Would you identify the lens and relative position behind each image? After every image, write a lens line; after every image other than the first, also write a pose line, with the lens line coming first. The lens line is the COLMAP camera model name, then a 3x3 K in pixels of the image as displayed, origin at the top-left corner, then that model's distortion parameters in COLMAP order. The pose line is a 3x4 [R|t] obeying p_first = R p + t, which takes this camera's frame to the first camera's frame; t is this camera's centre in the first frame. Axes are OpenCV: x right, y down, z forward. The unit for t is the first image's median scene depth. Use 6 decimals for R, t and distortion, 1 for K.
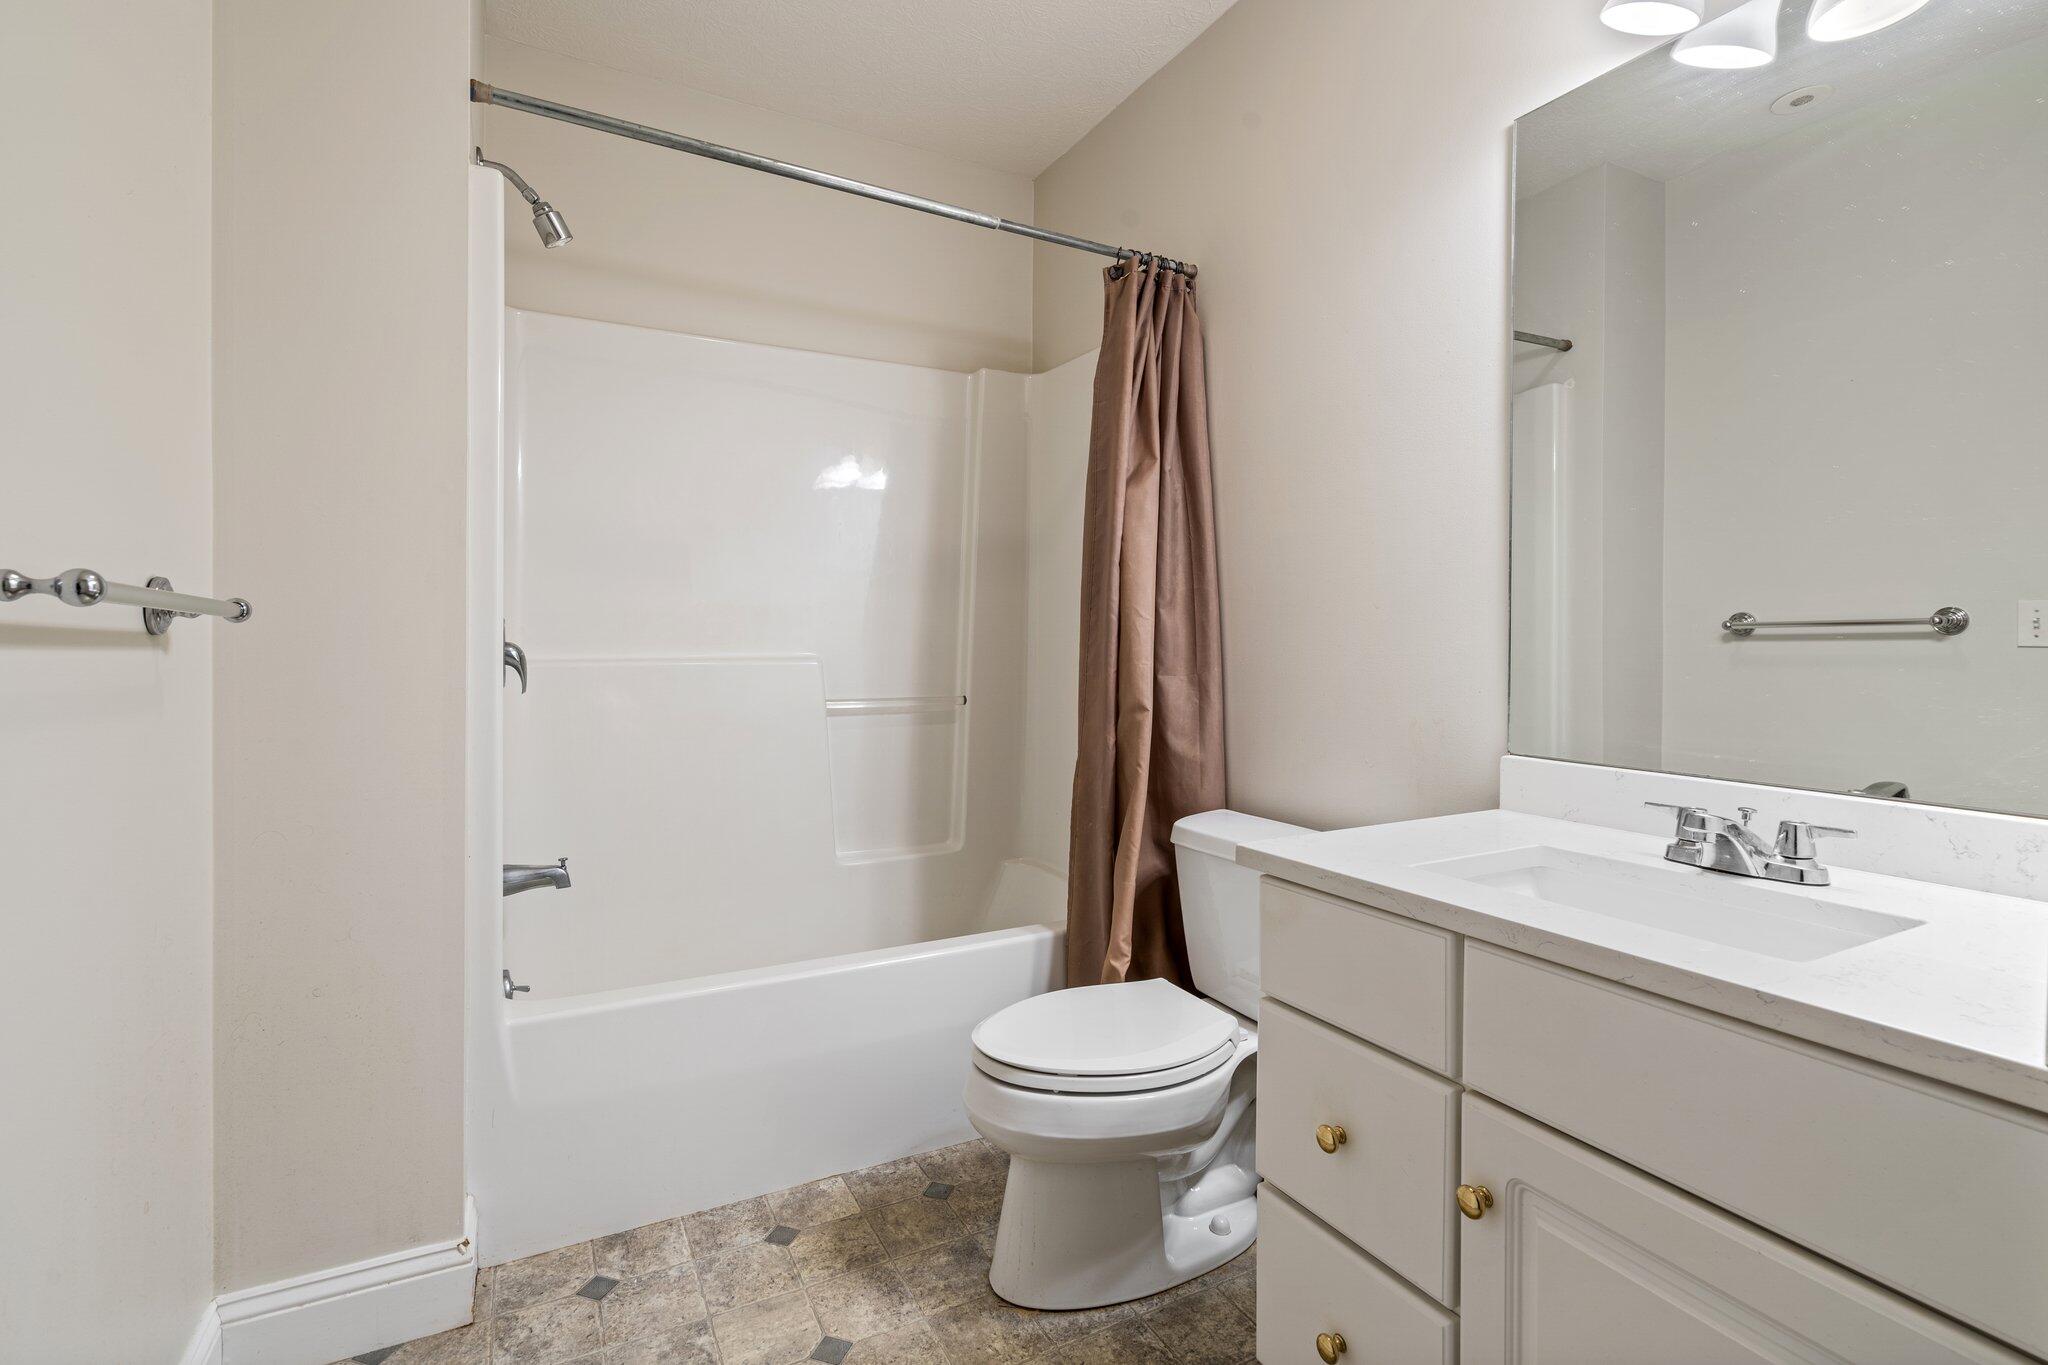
lens RADIAL K [[944.6, 0, 1019.7], [0, 944.6, 665.5], [0, 0, 1]] dist [0.000013, 0.000635]
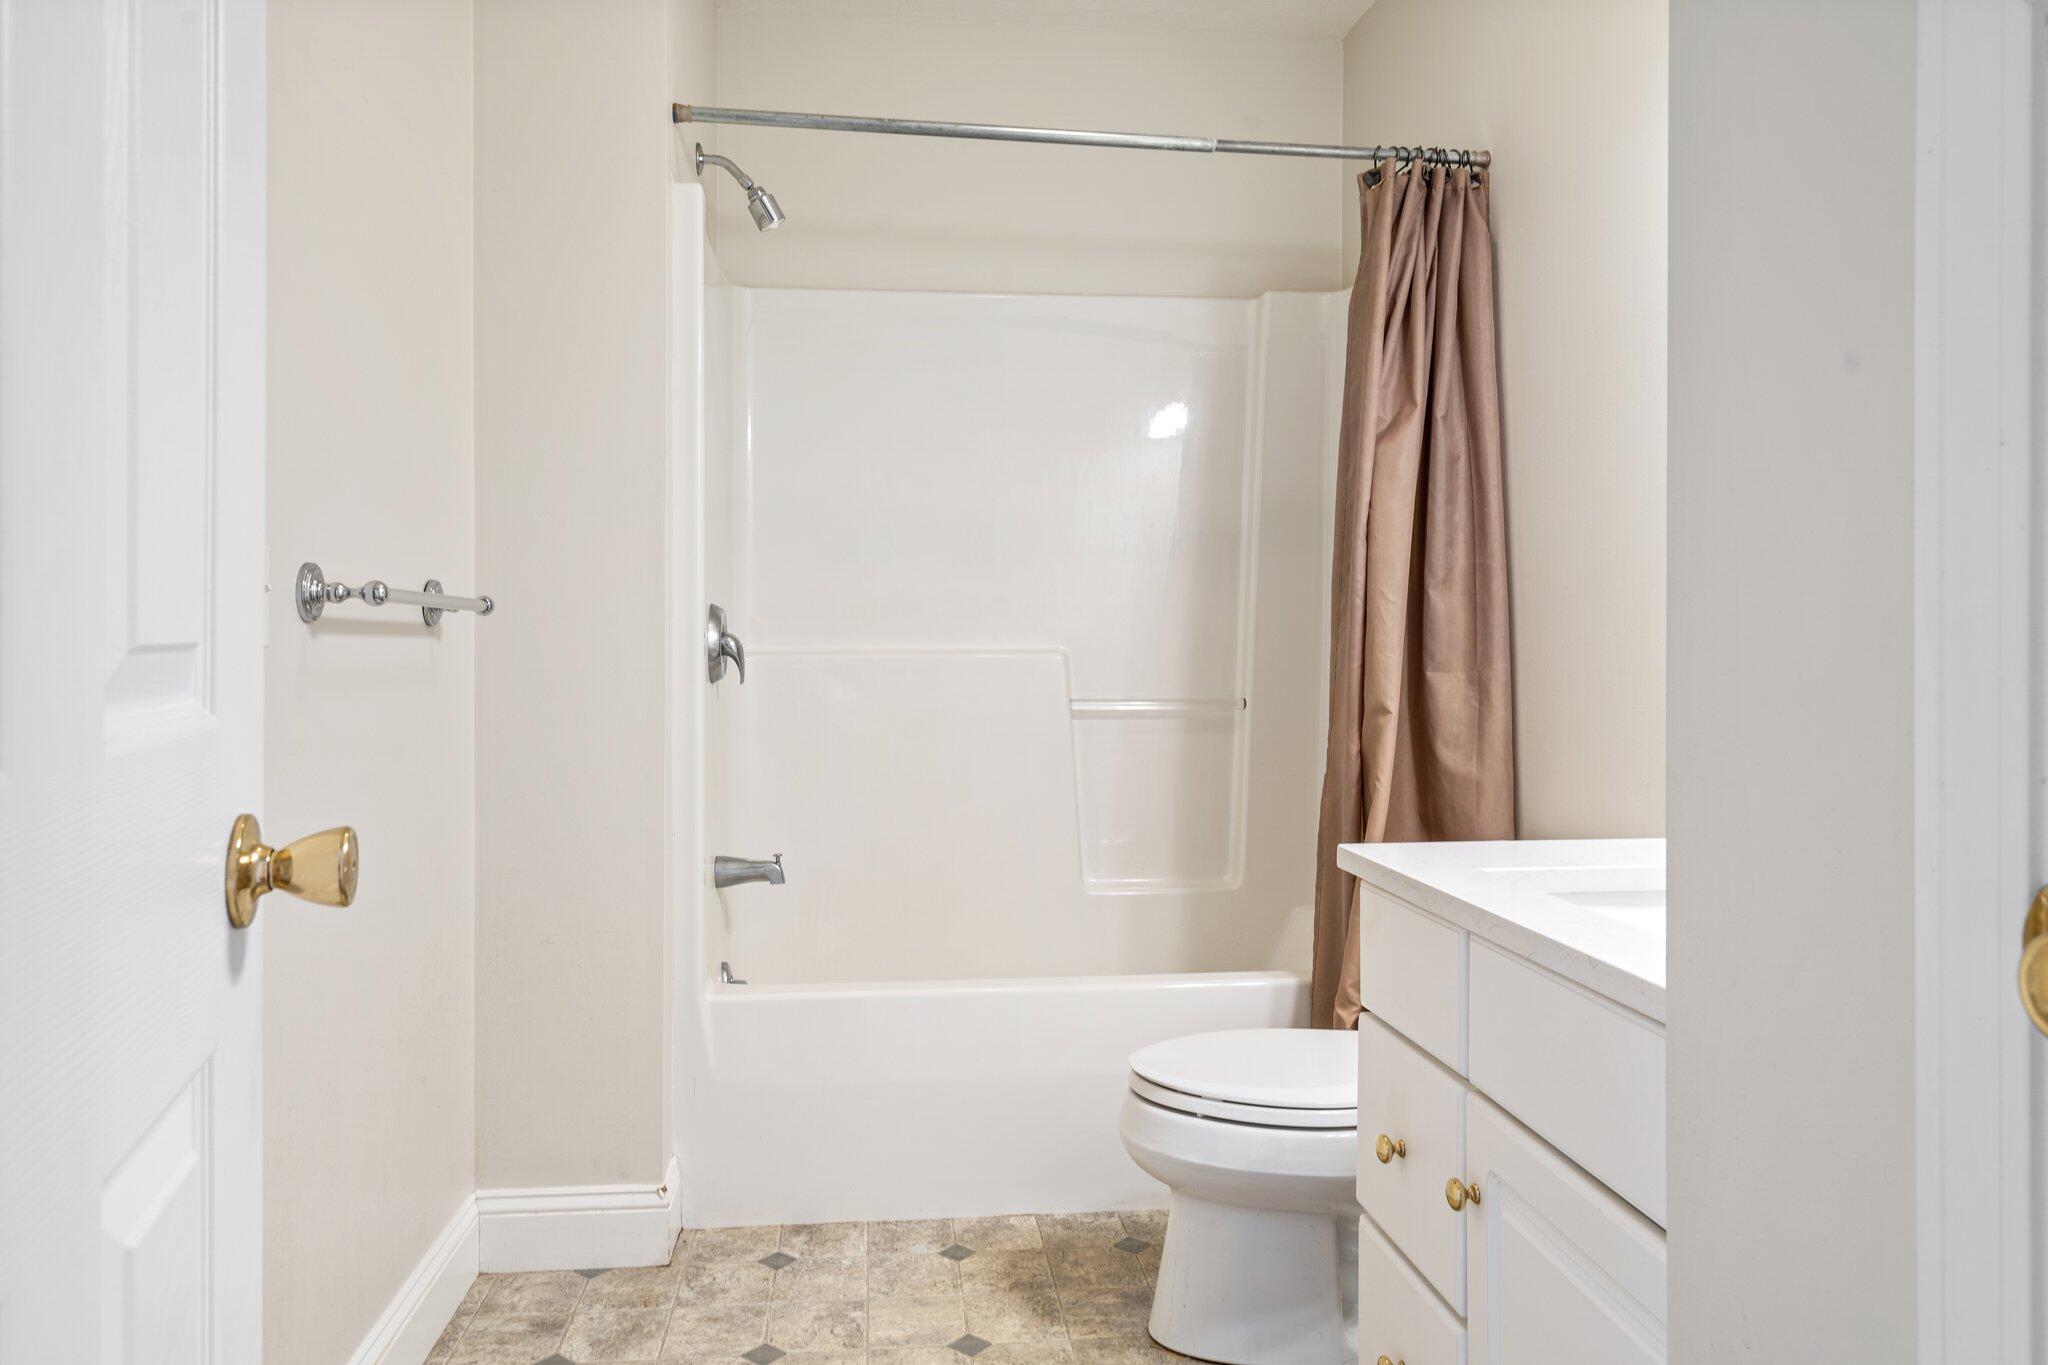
lens RADIAL K [[1383.9, 0, 1024.0], [0, 1383.9, 682.5], [0, 0, 1]] dist [0.026907, -0.000600]
pose [[0.931969, 0.009783, -0.362405, 0.317604], [-0.006454, 0.999925, 0.010398, 0.011722], [0.362480, -0.007352, 0.931963, -0.283446]]
